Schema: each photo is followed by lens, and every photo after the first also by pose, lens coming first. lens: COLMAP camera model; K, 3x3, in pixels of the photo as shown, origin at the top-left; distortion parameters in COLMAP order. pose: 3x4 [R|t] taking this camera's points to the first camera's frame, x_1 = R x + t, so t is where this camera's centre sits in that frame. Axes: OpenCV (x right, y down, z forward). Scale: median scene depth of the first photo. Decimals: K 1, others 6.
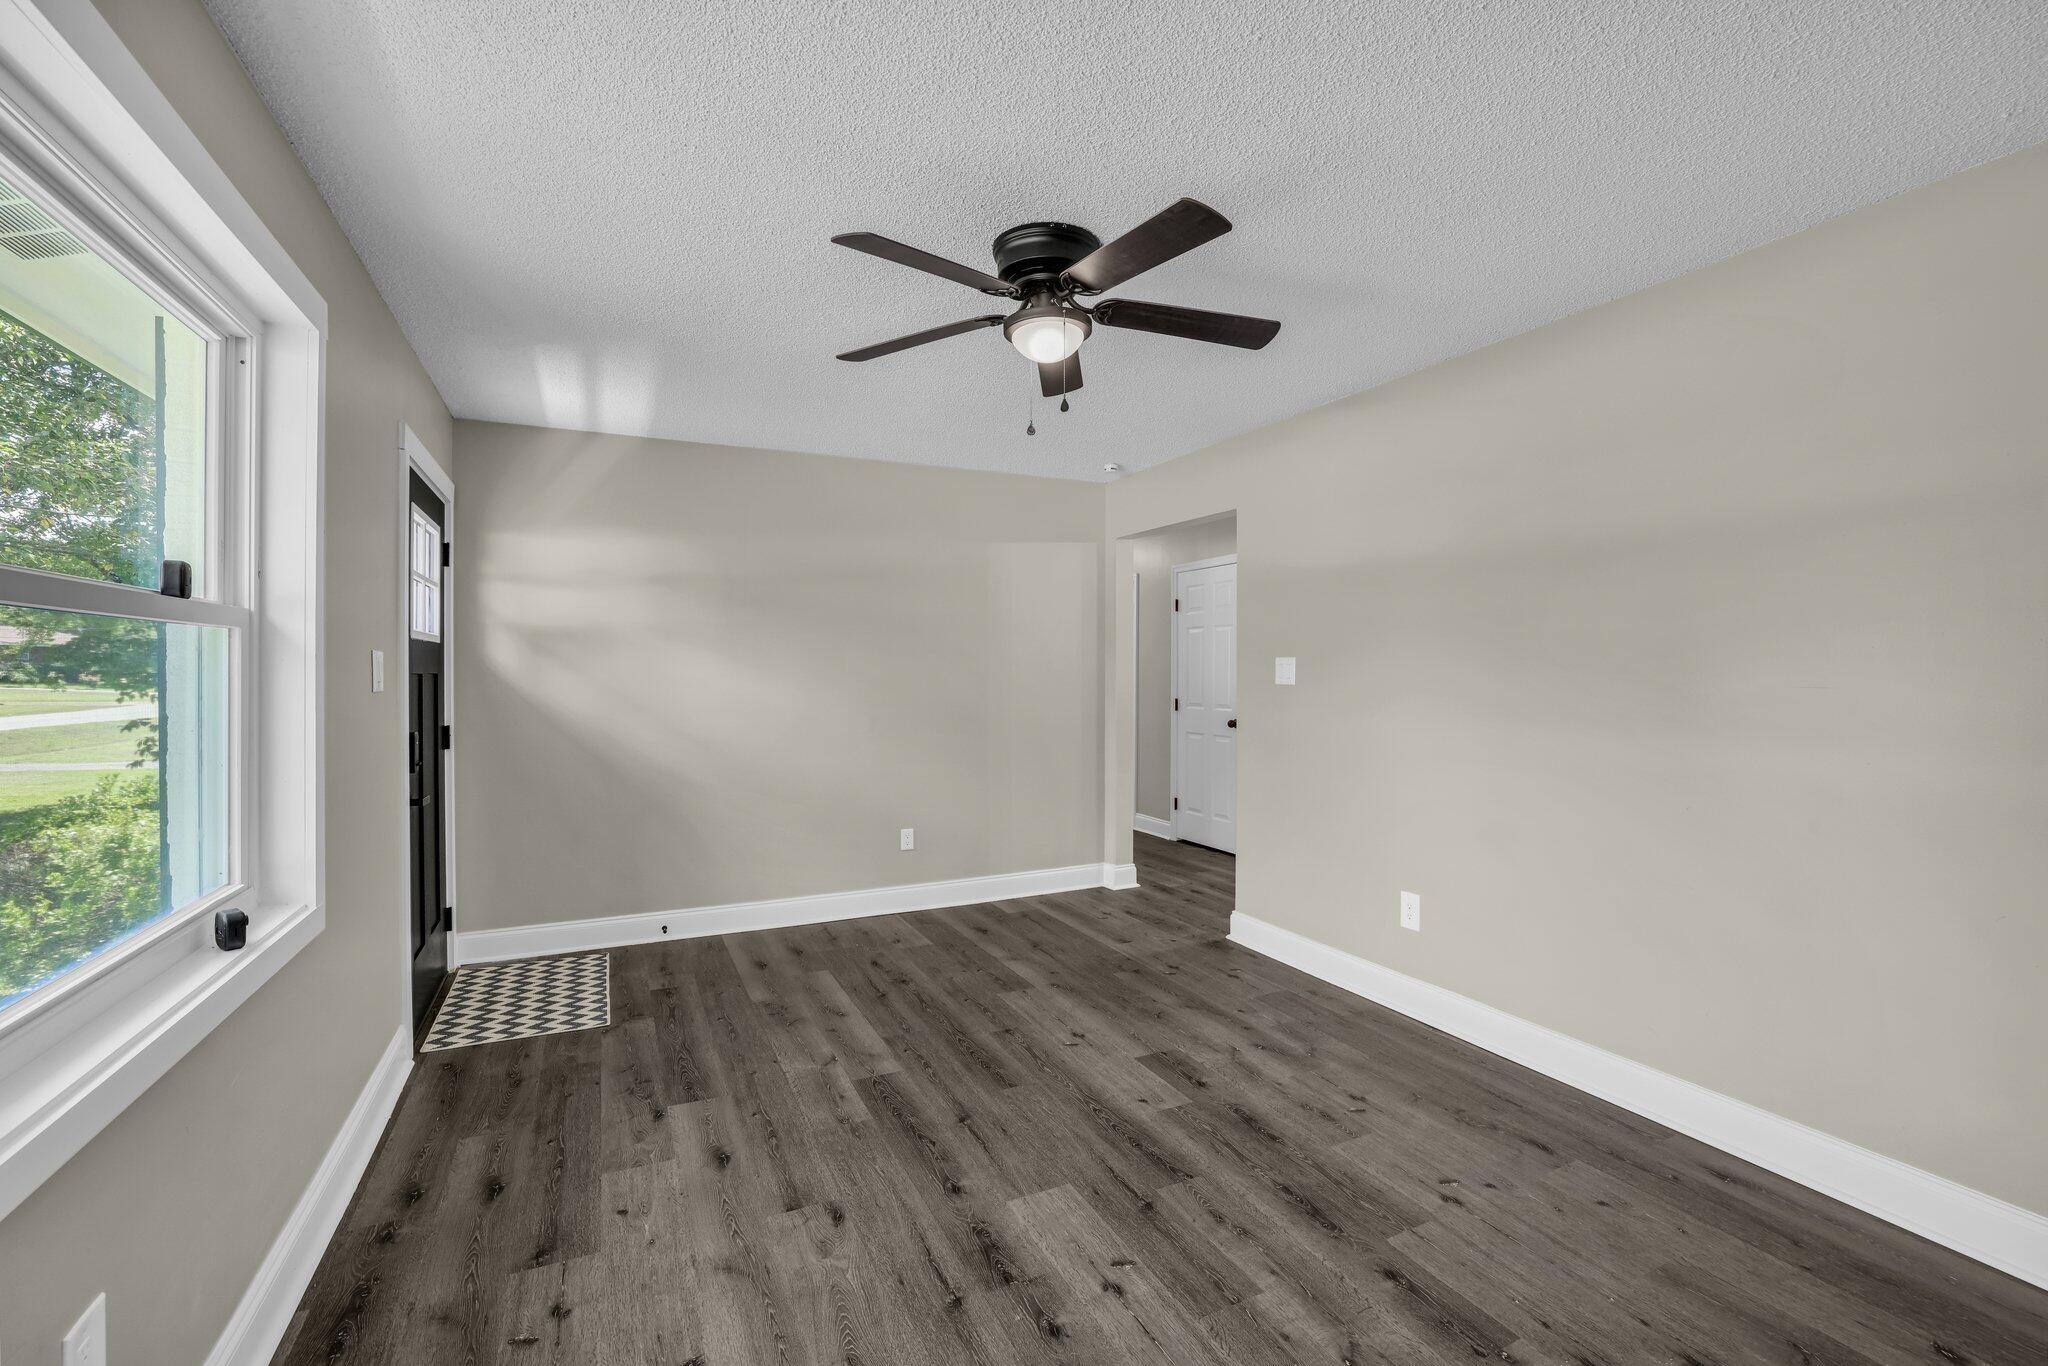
lens RADIAL K [[905.5, 0, 1025.6], [0, 905.5, 677.5], [0, 0, 1]] dist [-0.004231, -0.000155]
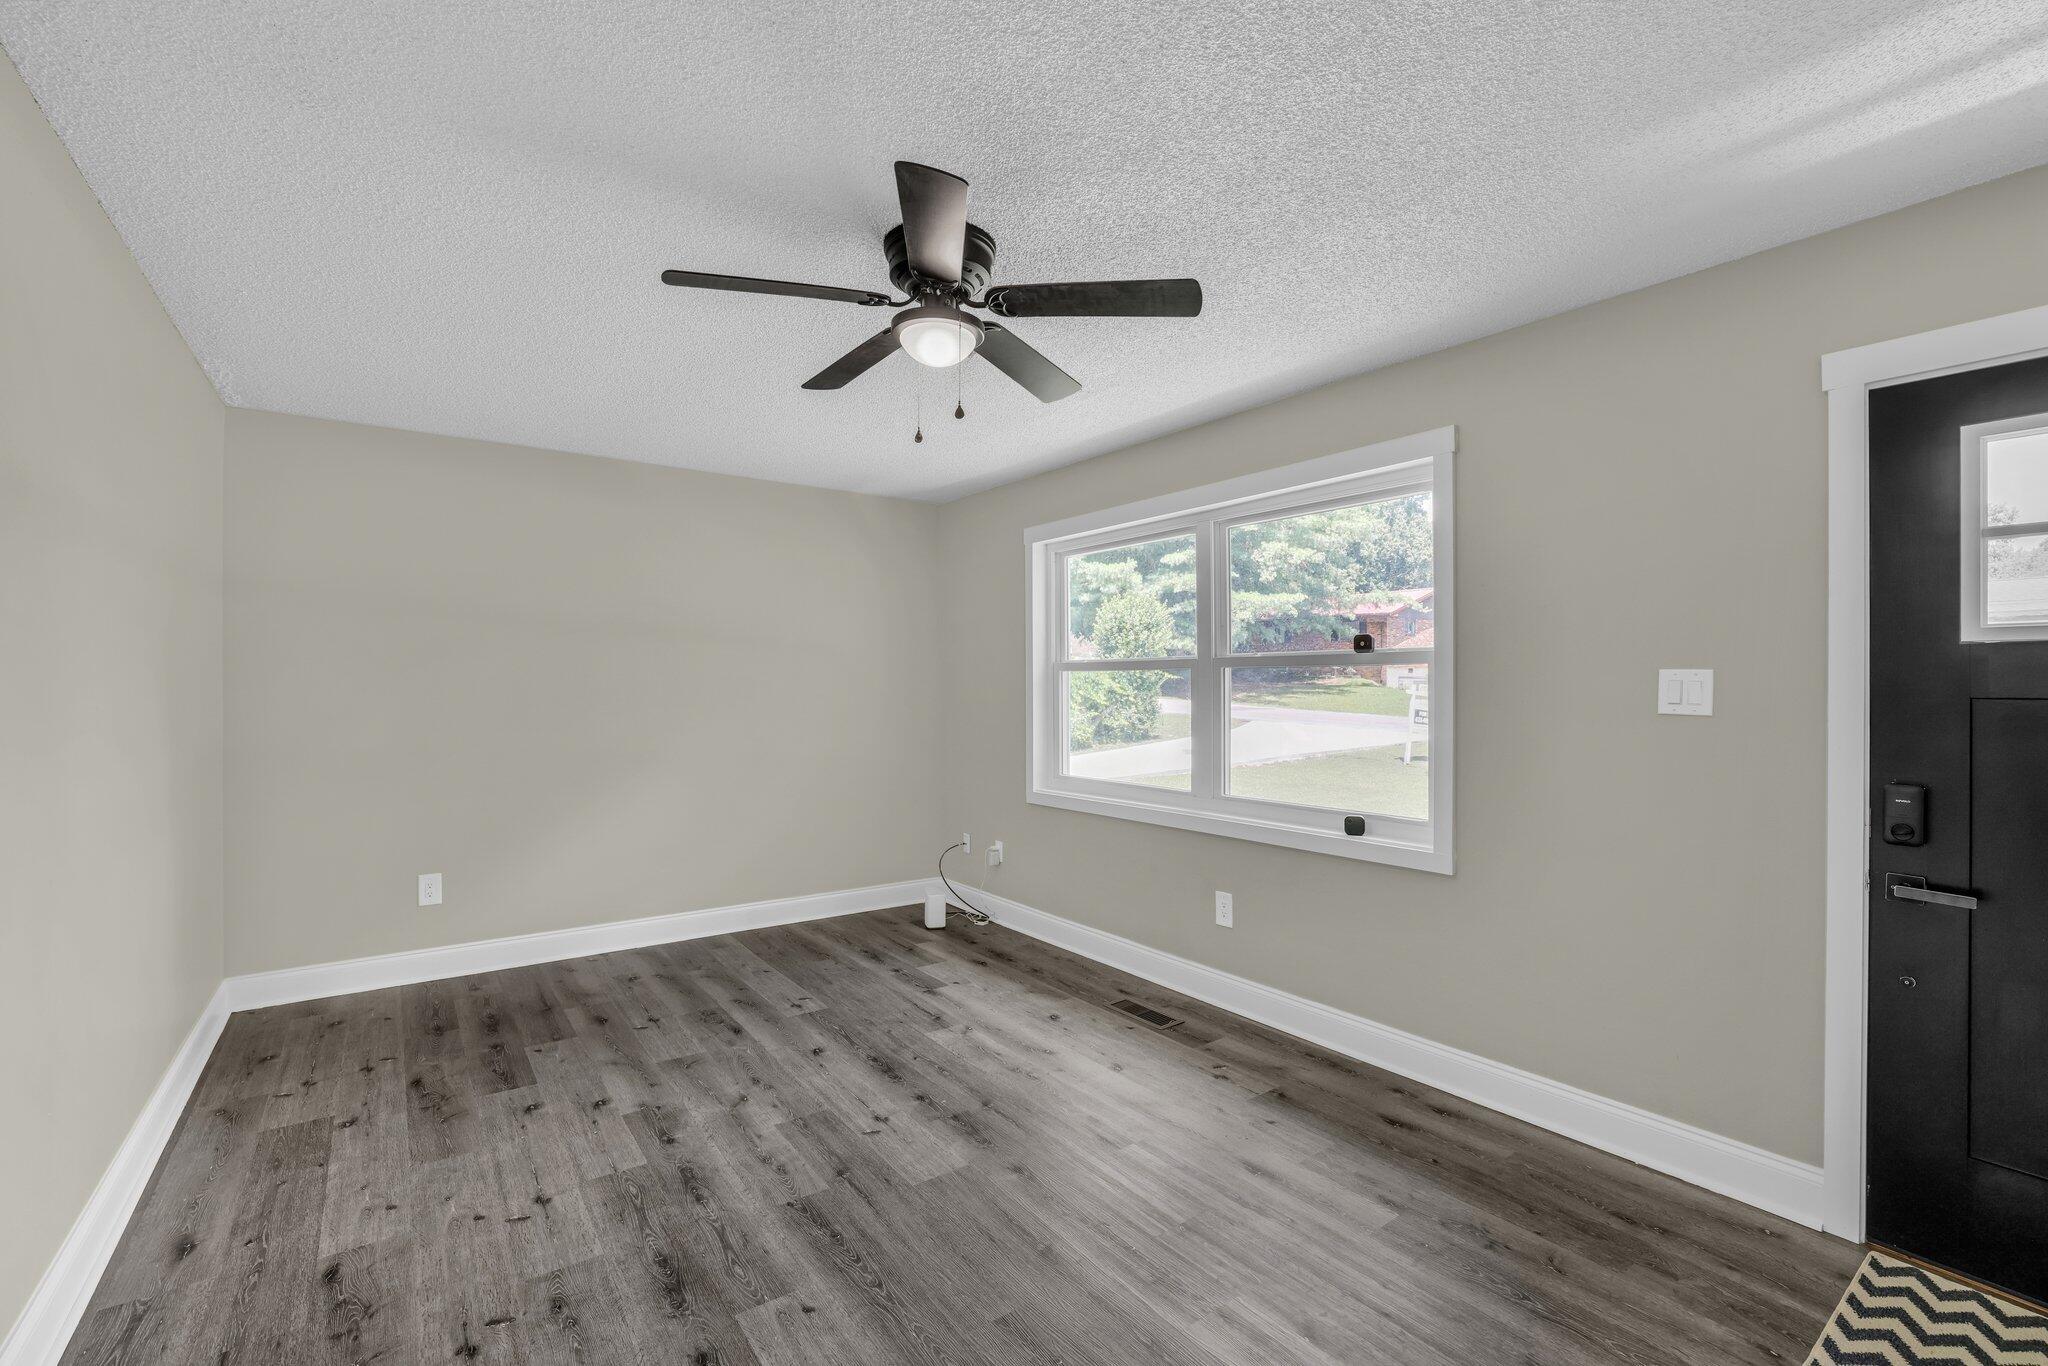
lens RADIAL K [[905.5, 0, 1029.8], [0, 905.5, 681.2], [0, 0, 1]] dist [-0.004231, -0.000155]
pose [[-0.982610, -0.002176, -0.185668, 0.113920], [-0.003343, 0.999977, 0.005971, -0.025773], [0.185651, 0.006488, -0.982594, 2.103614]]
